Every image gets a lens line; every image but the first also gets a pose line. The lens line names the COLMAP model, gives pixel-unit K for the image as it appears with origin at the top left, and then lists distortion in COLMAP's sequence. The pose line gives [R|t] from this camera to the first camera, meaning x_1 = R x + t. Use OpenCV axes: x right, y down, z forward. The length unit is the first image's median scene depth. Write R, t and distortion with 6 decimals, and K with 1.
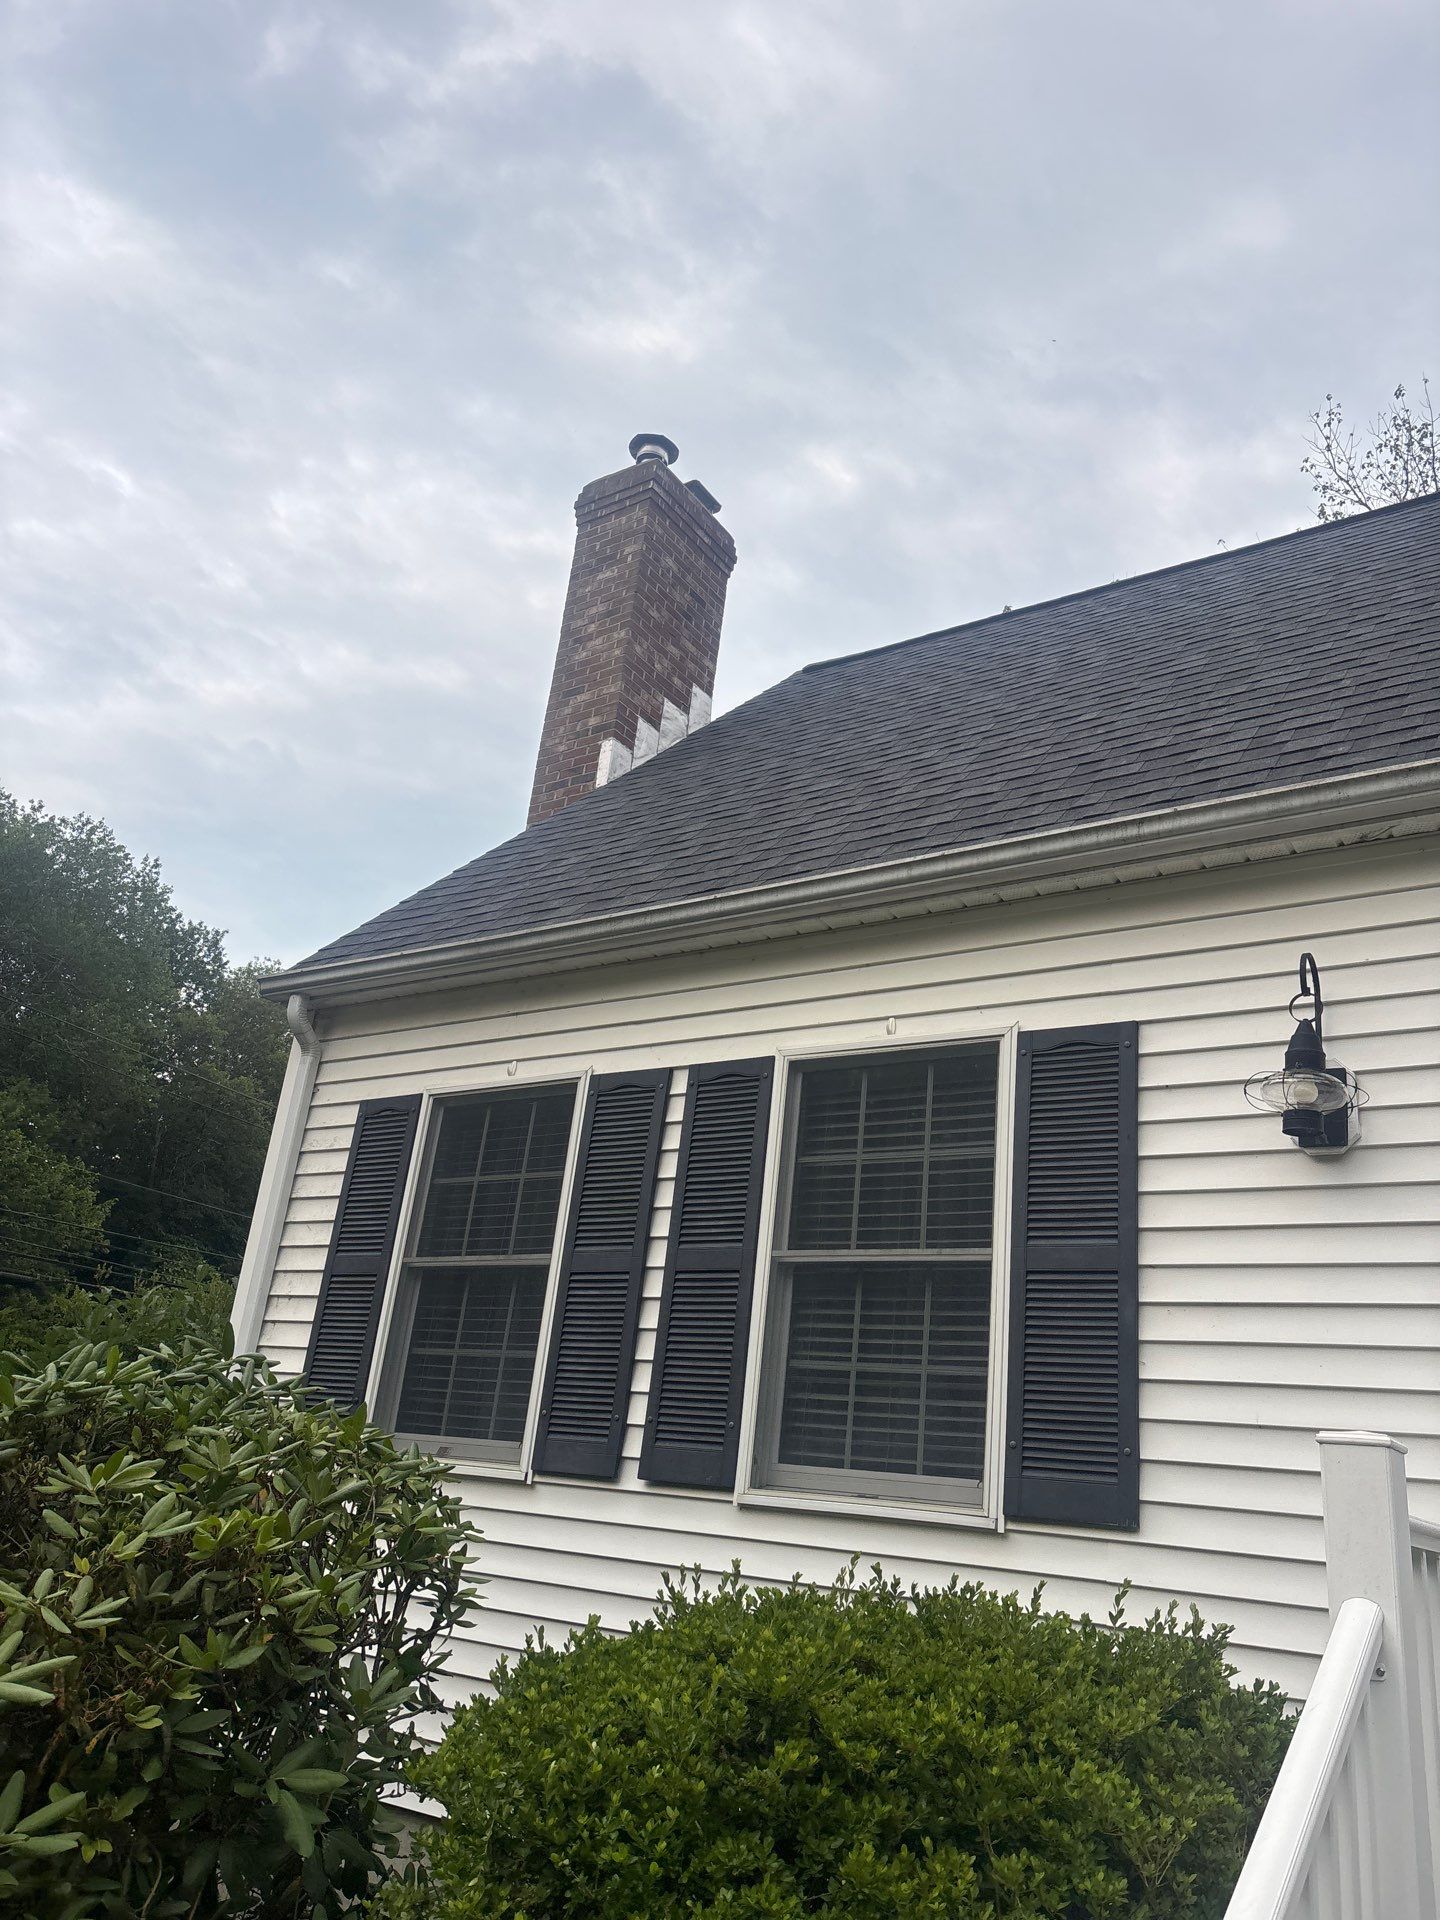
lens RADIAL K [[1453.7, 0, 724.8], [0, 1453.7, 948.9], [0, 0, 1]] dist [0.061054, -0.063879]
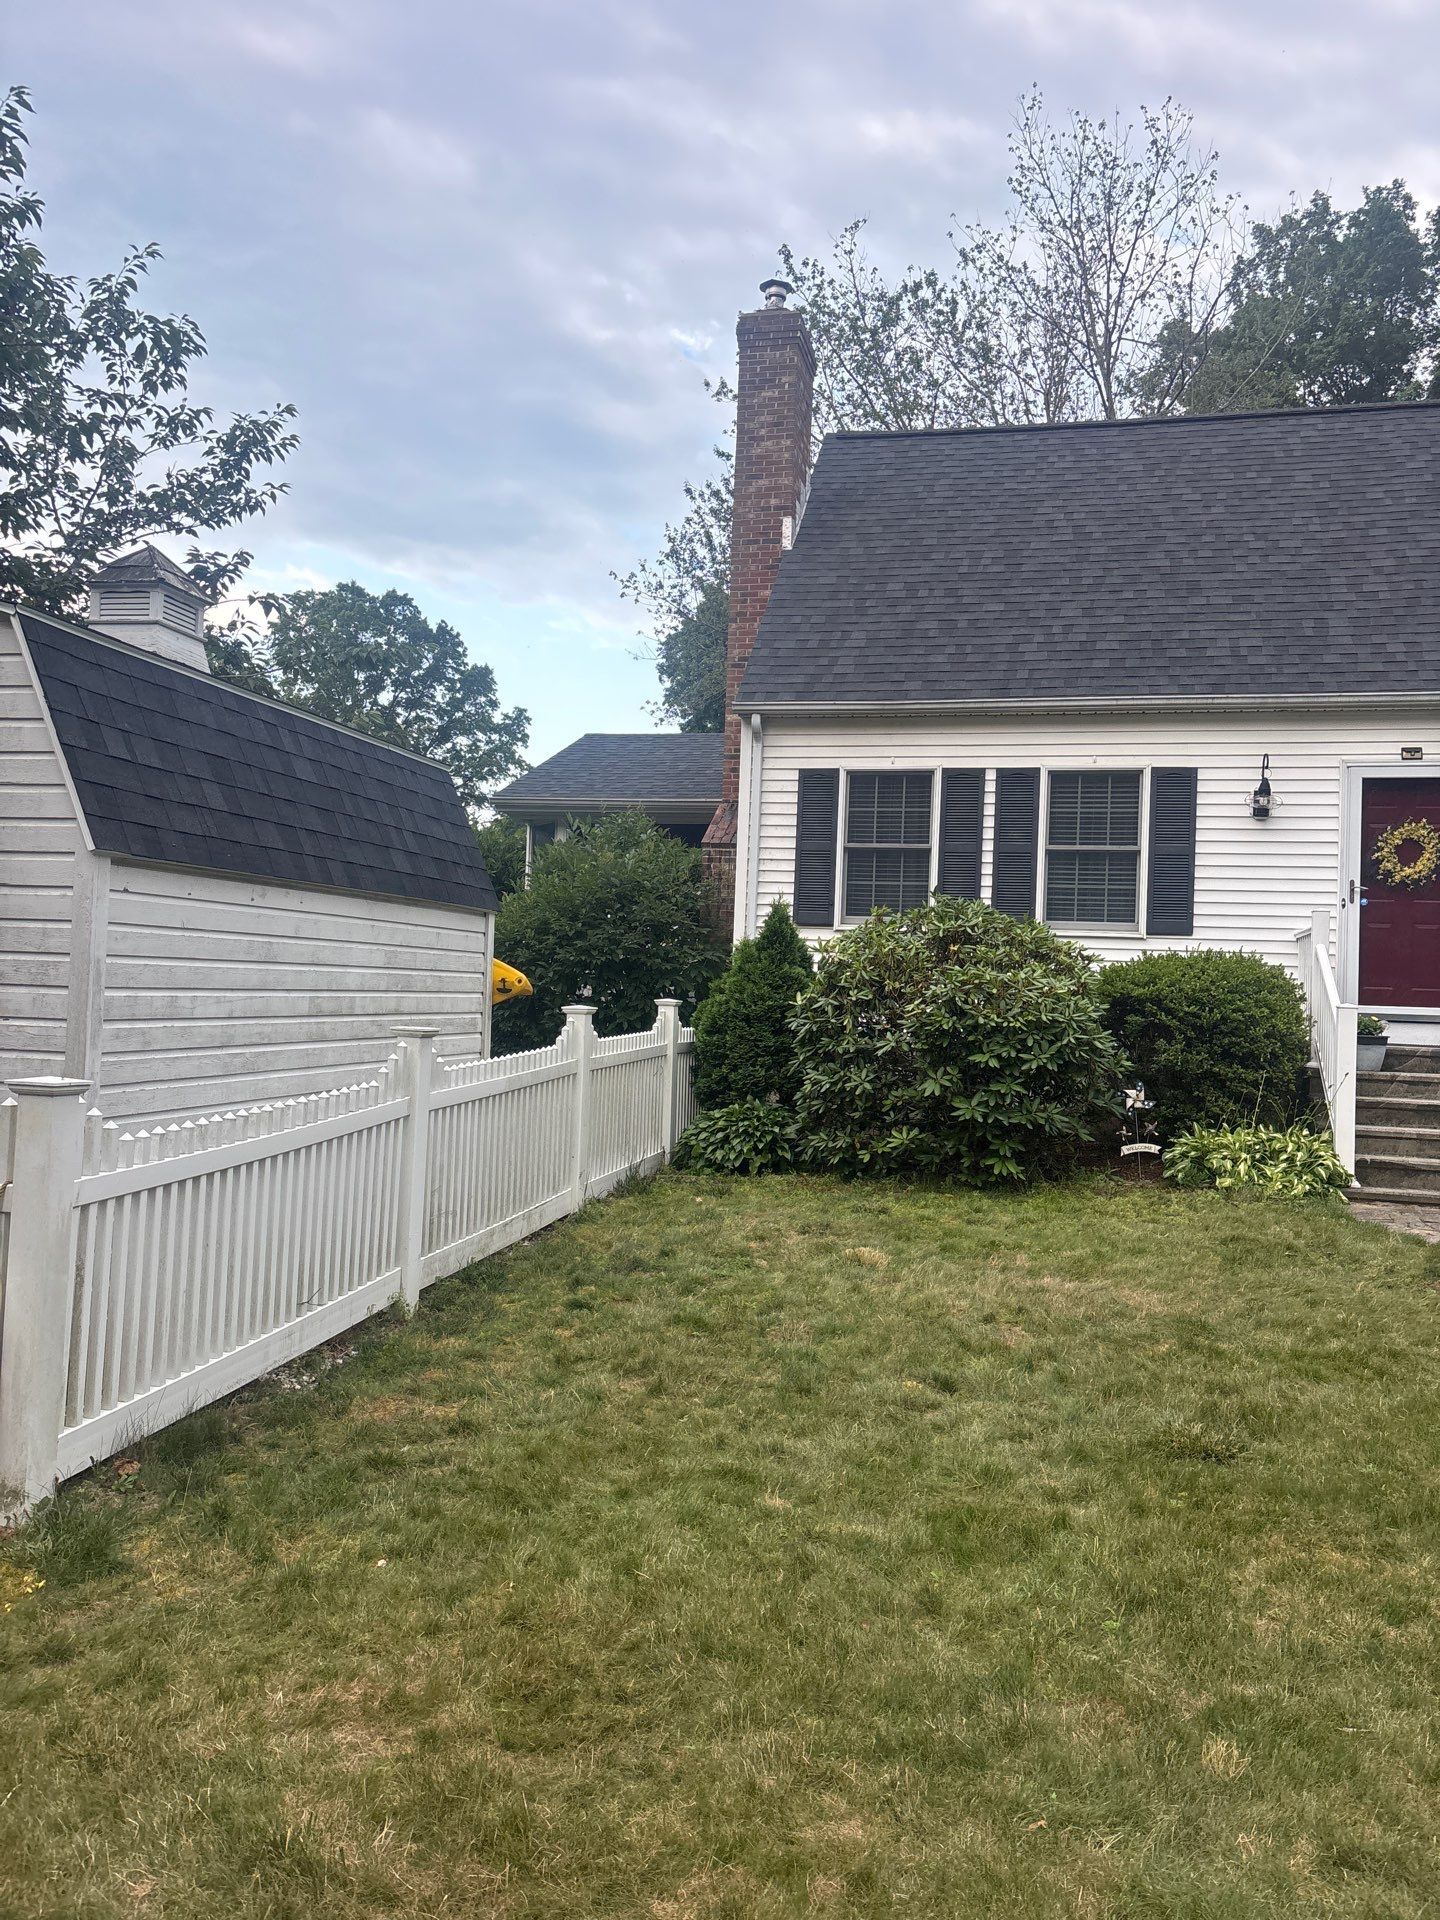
lens RADIAL K [[1453.7, 0, 725.9], [0, 1453.7, 942.4], [0, 0, 1]] dist [0.061054, -0.063879]
pose [[0.934055, -0.059381, 0.352158, -1.297796], [-0.073178, 0.933333, 0.351475, -0.461473], [-0.349552, -0.354068, 0.867439, -1.032129]]
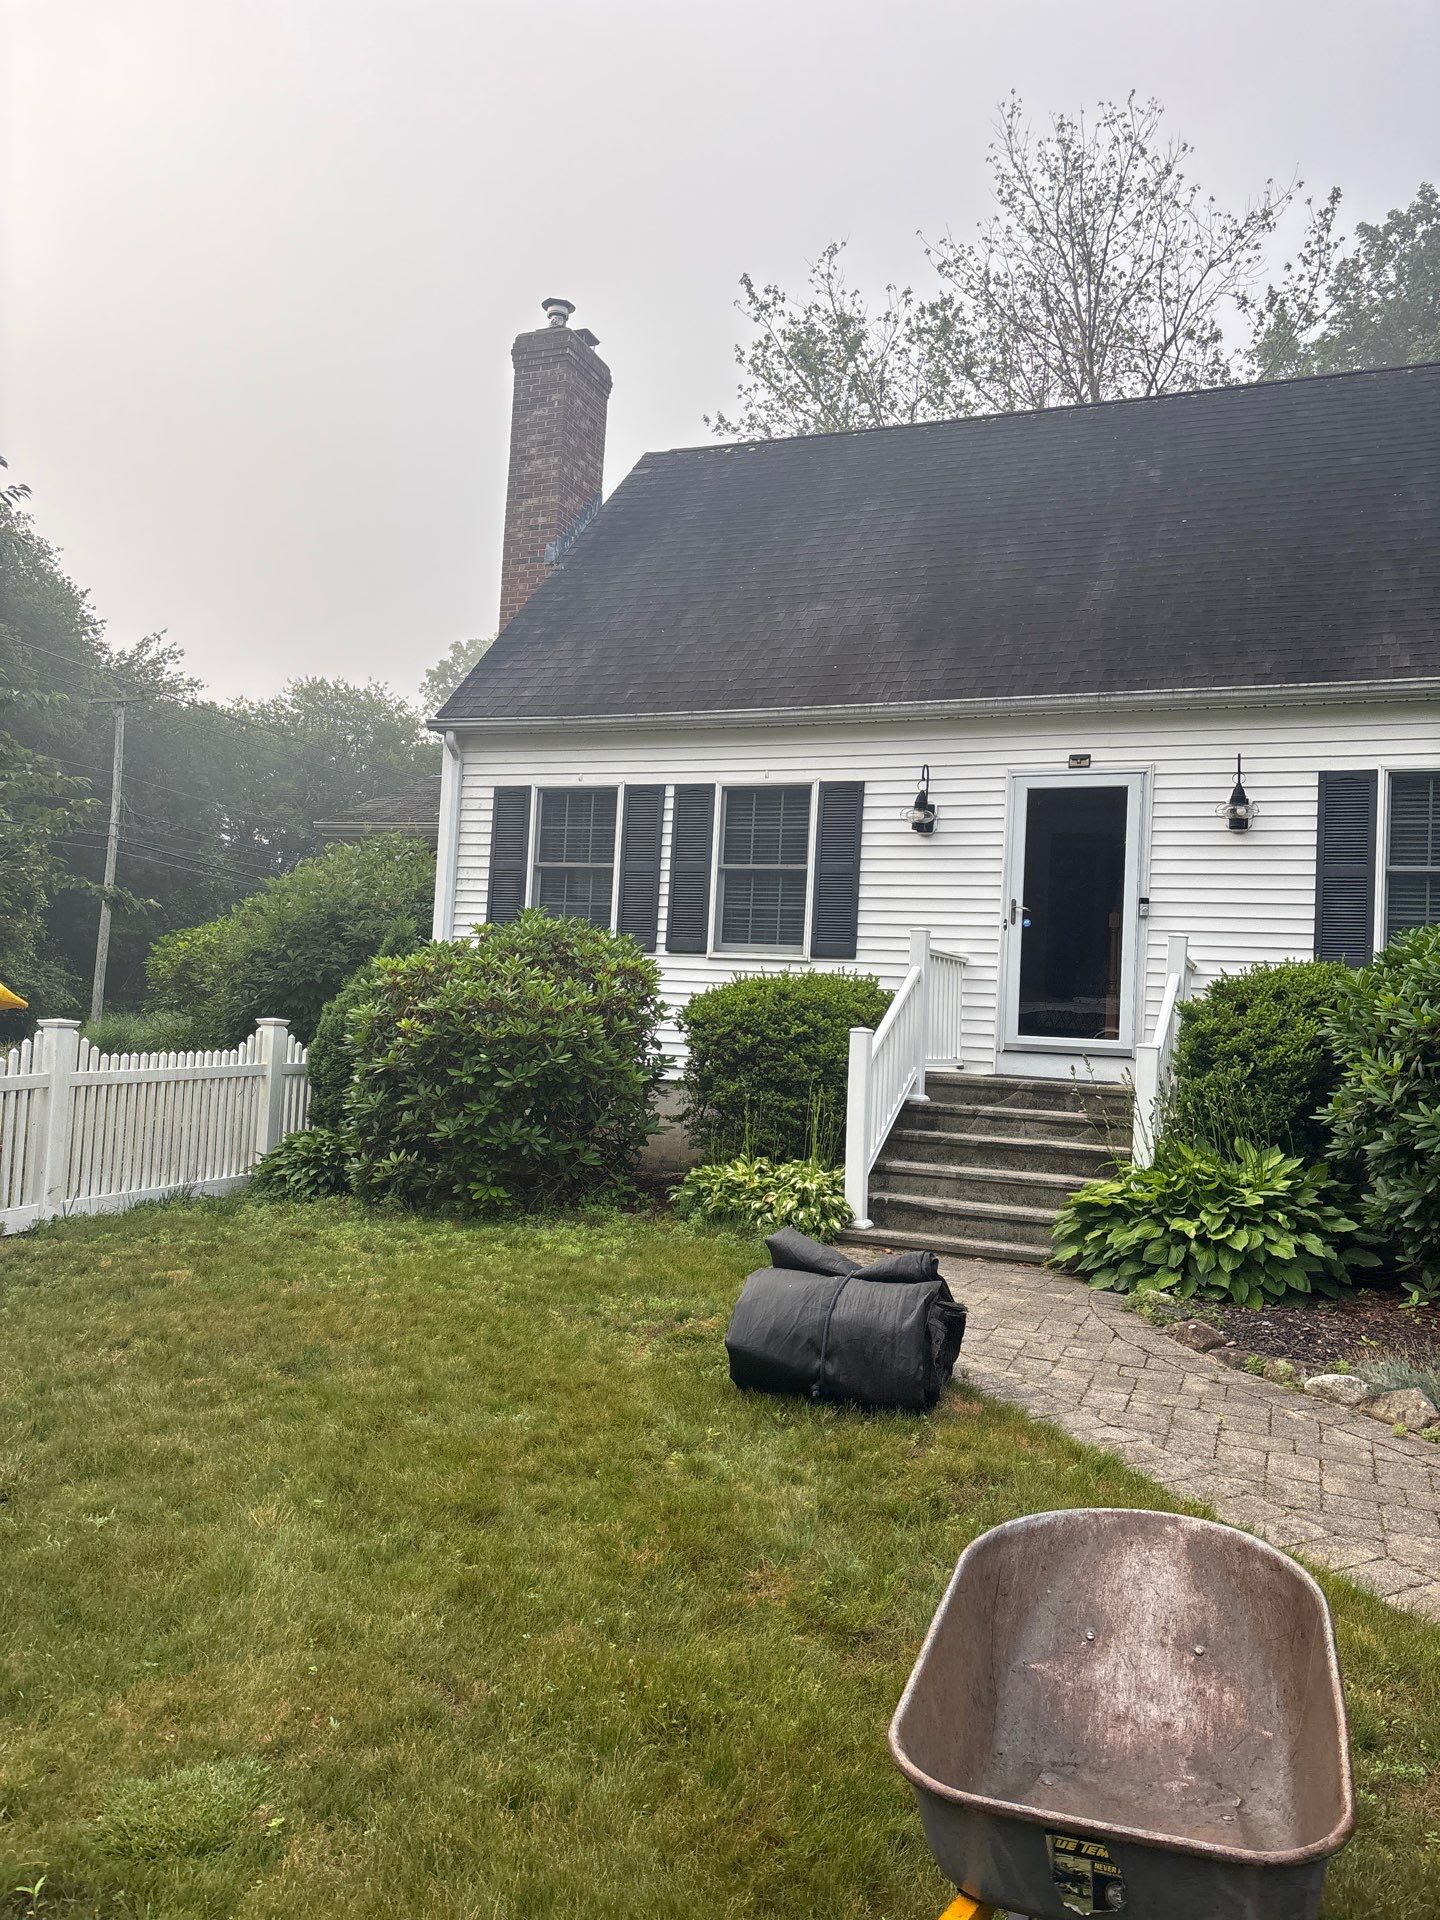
lens RADIAL K [[1453.7, 0, 705.5], [0, 1453.7, 948.7], [0, 0, 1]] dist [0.061054, -0.063879]
pose [[0.979073, -0.044426, 0.198602, -0.441308], [-0.025139, 0.942007, 0.334652, -0.441475], [-0.201952, -0.332641, 0.921176, -1.210036]]
